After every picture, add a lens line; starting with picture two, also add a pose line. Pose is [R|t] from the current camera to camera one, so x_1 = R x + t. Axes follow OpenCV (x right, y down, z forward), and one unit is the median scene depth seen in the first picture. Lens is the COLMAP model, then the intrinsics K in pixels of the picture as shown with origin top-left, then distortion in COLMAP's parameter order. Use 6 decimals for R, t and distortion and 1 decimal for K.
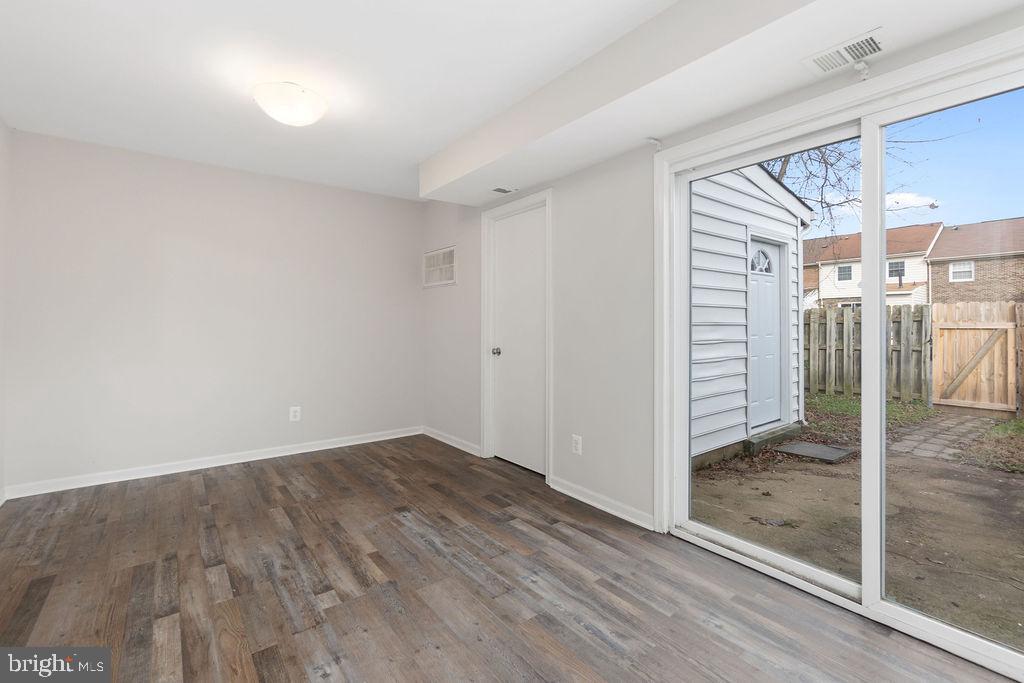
lens RADIAL K [[446.5, 0, 512.2], [0, 446.5, 330.9], [0, 0, 1]] dist [-0.004611, 0.000656]
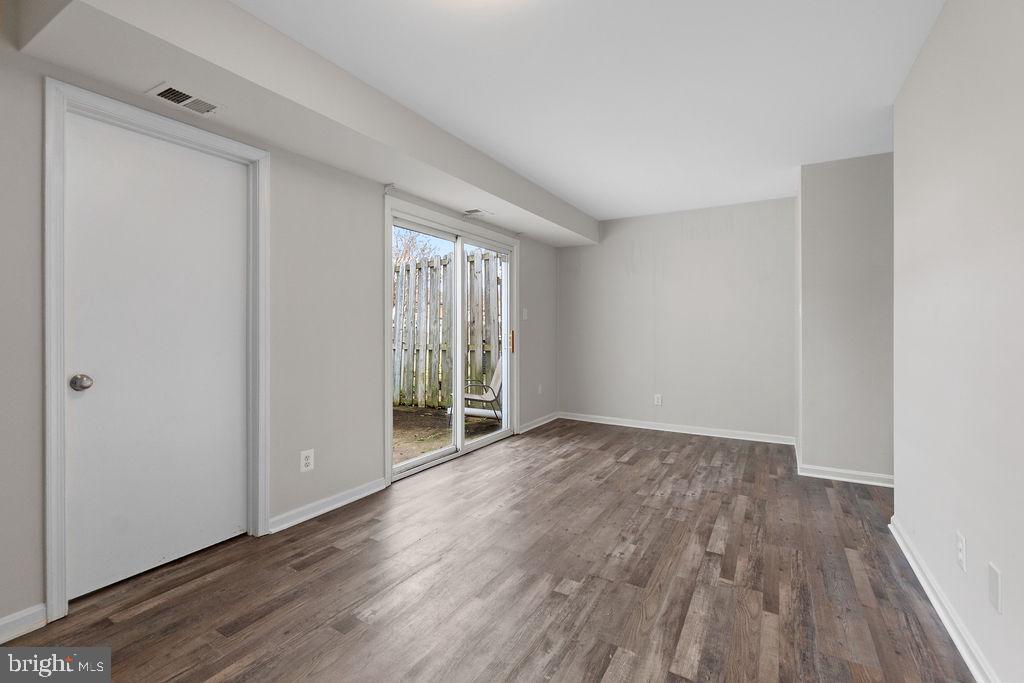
lens RADIAL K [[446.5, 0, 512.8], [0, 446.5, 335.3], [0, 0, 1]] dist [-0.004611, 0.000656]
pose [[-0.367372, -0.018594, 0.929888, -0.942135], [0.008796, 0.999686, 0.023464, -0.017298], [-0.930033, 0.016800, -0.367093, 1.050847]]
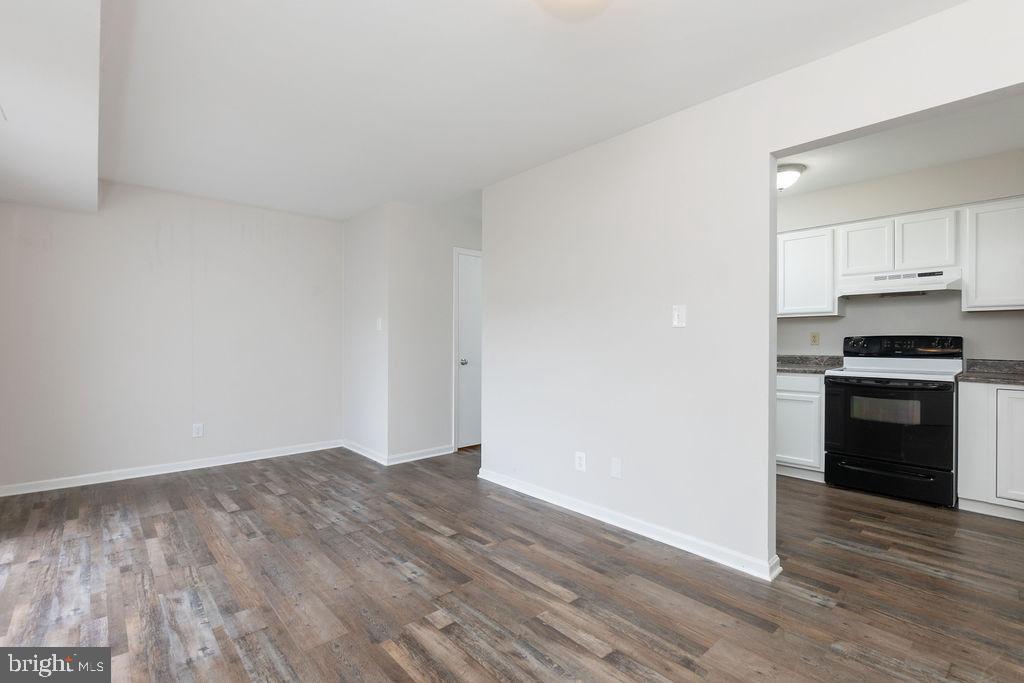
lens RADIAL K [[470.3, 0, 511.1], [0, 470.3, 342.6], [0, 0, 1]] dist [-0.007947, 0.001691]
pose [[-0.997568, -0.004767, -0.069540, -0.347564], [-0.006008, 0.999826, 0.017641, -0.023361], [0.069444, 0.018016, -0.997423, 1.430063]]
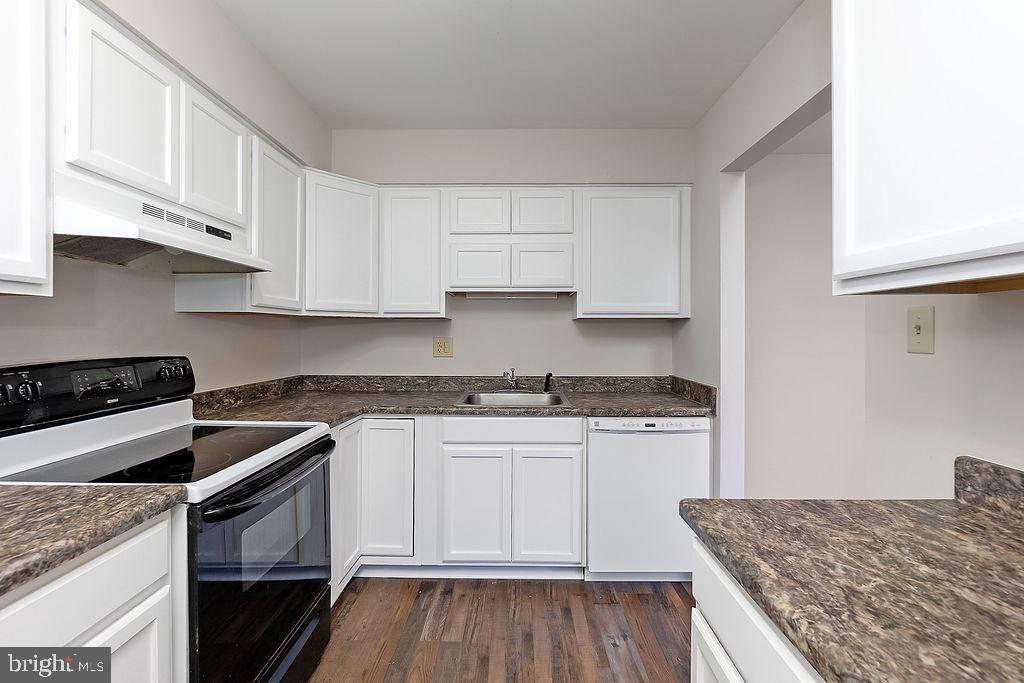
lens RADIAL K [[446.5, 0, 509.4], [0, 446.5, 332.2], [0, 0, 1]] dist [-0.004611, 0.000656]
pose [[0.784030, -0.003775, -0.620711, -0.916559], [-0.004524, 0.999920, -0.011797, -0.056087], [0.620706, 0.012057, 0.783951, -0.042676]]
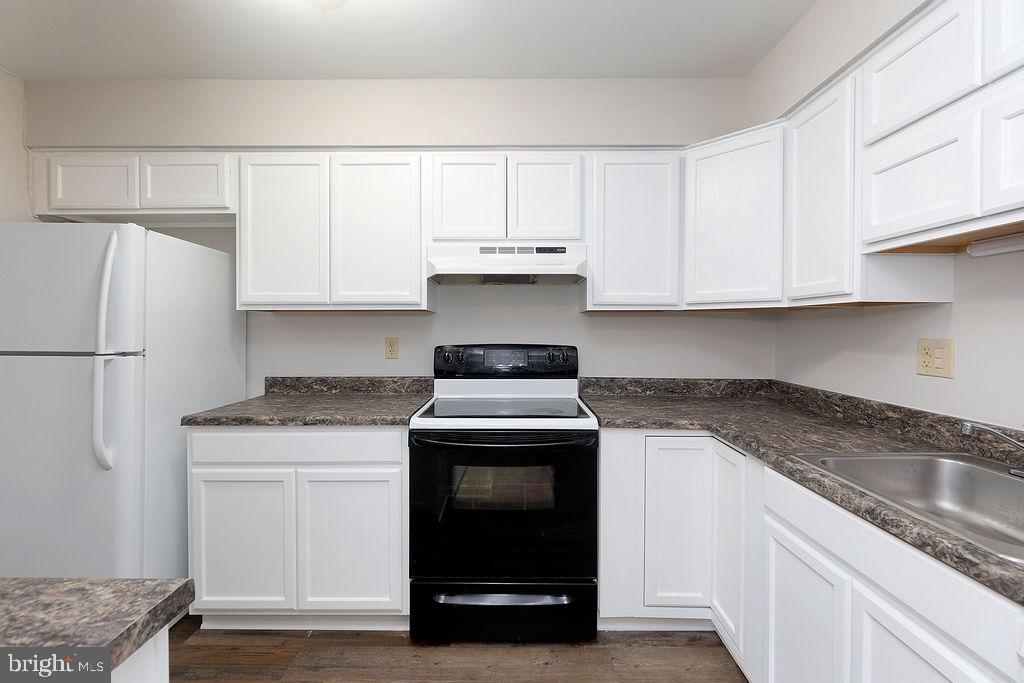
lens RADIAL K [[446.5, 0, 516.3], [0, 446.5, 332.5], [0, 0, 1]] dist [-0.004611, 0.000656]
pose [[-0.614229, 0.003398, -0.789120, -0.952068], [-0.014780, 0.999766, 0.015809, -0.064590], [0.788989, 0.021374, -0.614035, 0.634095]]
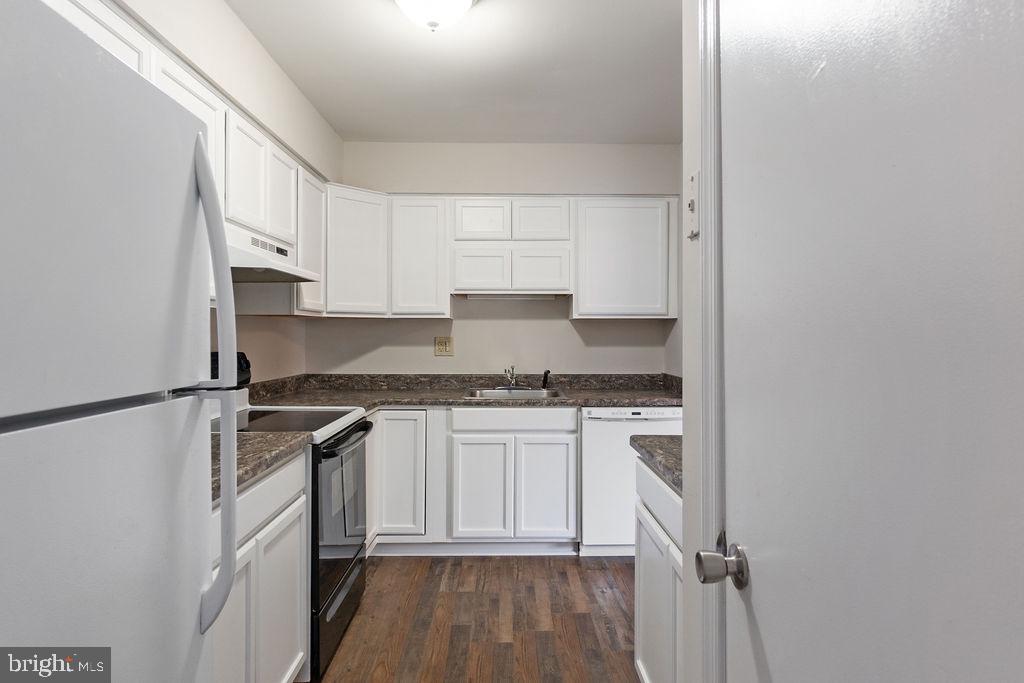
lens RADIAL K [[608.0, 0, 511.5], [0, 608.0, 330.5], [0, 0, 1]] dist [0.014315, -0.000217]
pose [[0.804950, -0.006350, -0.593309, -0.676919], [-0.003497, 0.999875, -0.015446, -0.048900], [0.593333, 0.014508, 0.804827, -0.418199]]
